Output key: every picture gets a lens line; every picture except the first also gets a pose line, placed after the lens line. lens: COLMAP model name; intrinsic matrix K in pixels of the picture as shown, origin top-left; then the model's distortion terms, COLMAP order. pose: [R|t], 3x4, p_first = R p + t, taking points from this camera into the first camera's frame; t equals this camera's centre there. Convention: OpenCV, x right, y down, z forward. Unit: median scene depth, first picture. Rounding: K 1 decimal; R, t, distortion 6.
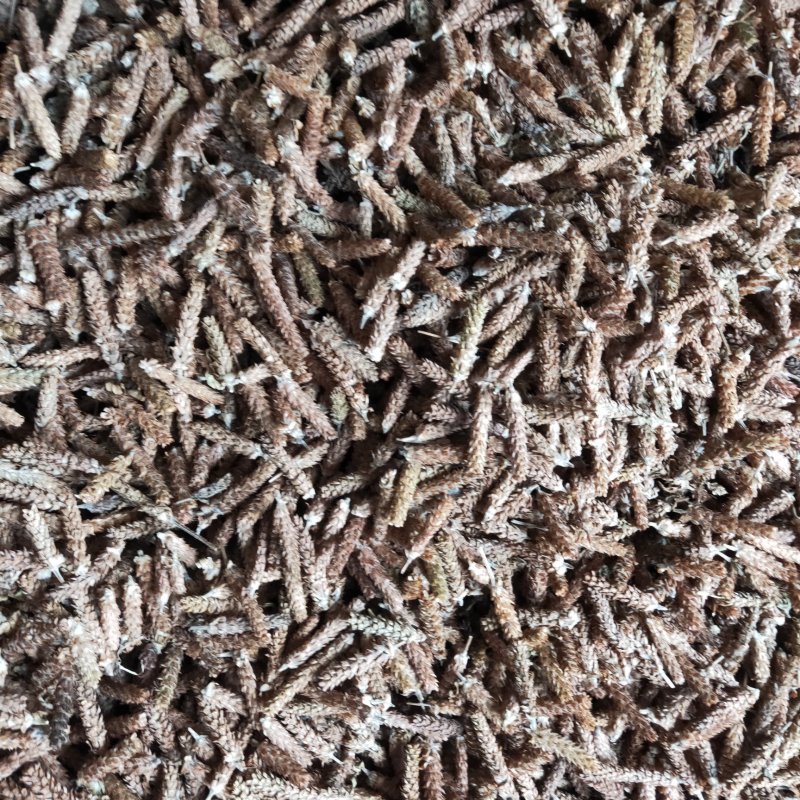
lens RADIAL K [[777.9, 0, 400.0], [0, 777.9, 400.0], [0, 0, 1]] dist [-0.037121, 0.097838]
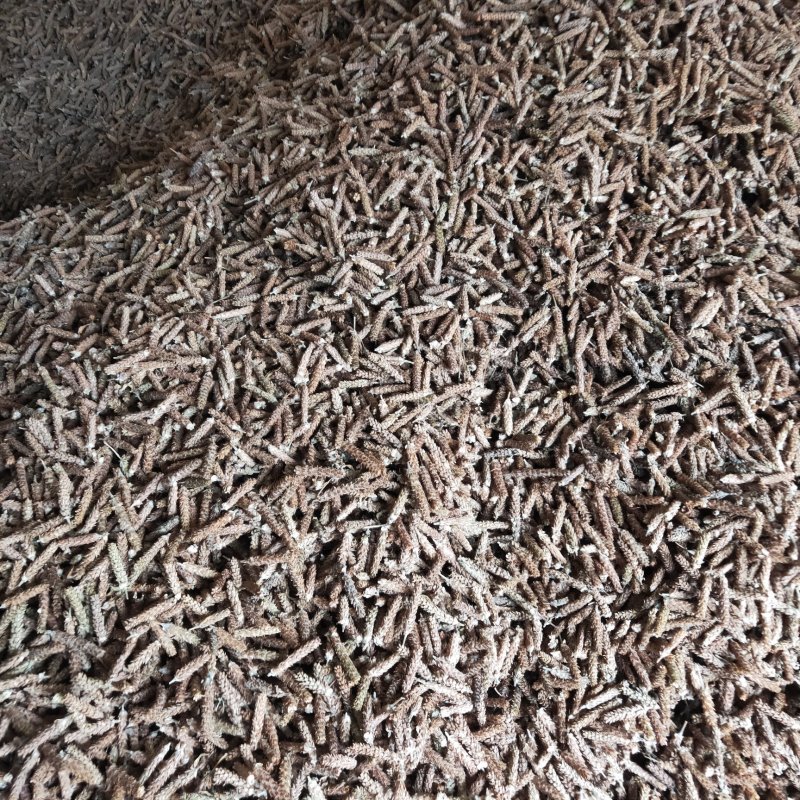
lens RADIAL K [[777.9, 0, 400.0], [0, 777.9, 400.0], [0, 0, 1]] dist [-0.037121, 0.097838]
pose [[0.973108, 0.159694, -0.166008, -0.391308], [-0.214639, 0.890207, -0.401823, 0.537782], [0.083613, 0.426649, 0.900544, -1.024911]]
